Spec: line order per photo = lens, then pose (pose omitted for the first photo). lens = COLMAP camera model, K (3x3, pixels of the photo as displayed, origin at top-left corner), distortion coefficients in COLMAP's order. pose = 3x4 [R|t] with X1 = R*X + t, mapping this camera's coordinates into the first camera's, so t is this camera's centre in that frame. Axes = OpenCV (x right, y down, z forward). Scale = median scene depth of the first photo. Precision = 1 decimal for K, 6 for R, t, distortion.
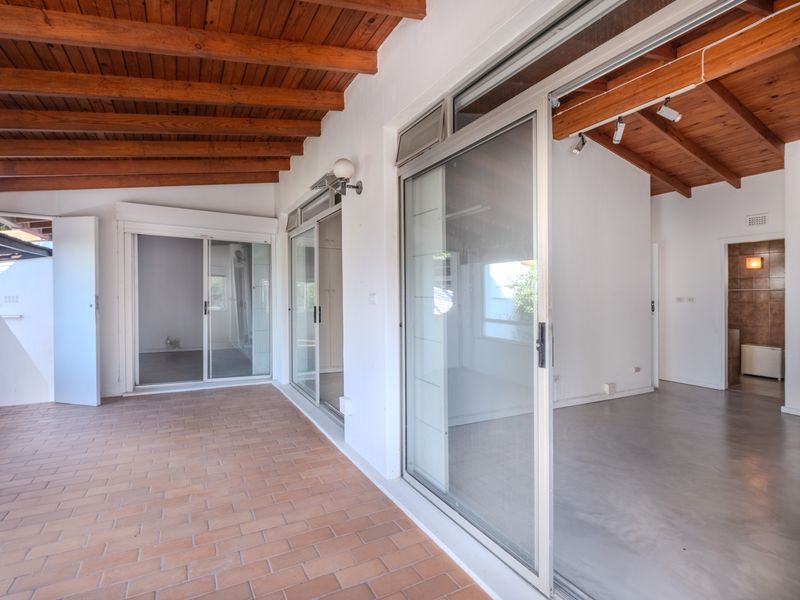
lens RADIAL K [[397.5, 0, 399.3], [0, 397.5, 315.2], [0, 0, 1]] dist [-0.014842, -0.000151]
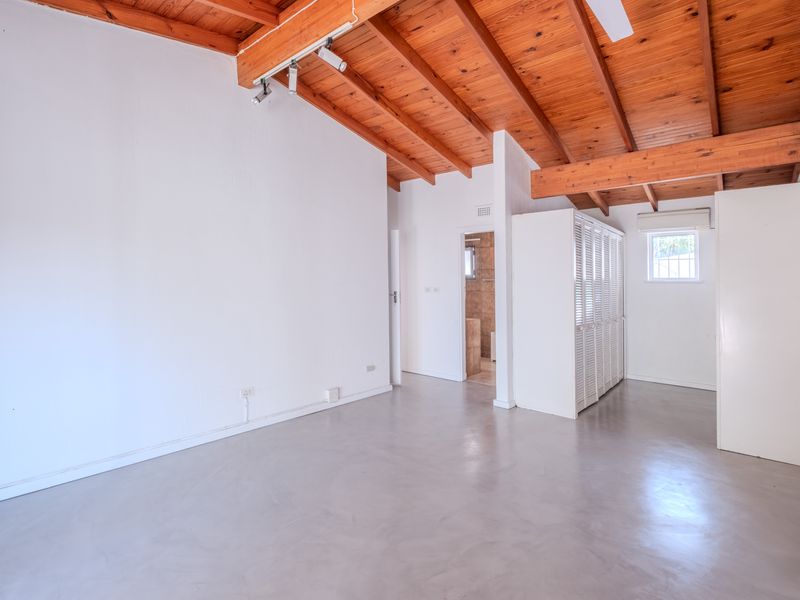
lens RADIAL K [[400.5, 0, 400.0], [0, 400.5, 300.0], [0, 0, 1]] dist [0.001583, -0.000510]
pose [[0.927994, -0.010553, 0.372445, 0.350999], [0.012067, 0.999926, -0.001733, -0.016700], [-0.372399, 0.006102, 0.928053, 0.139592]]
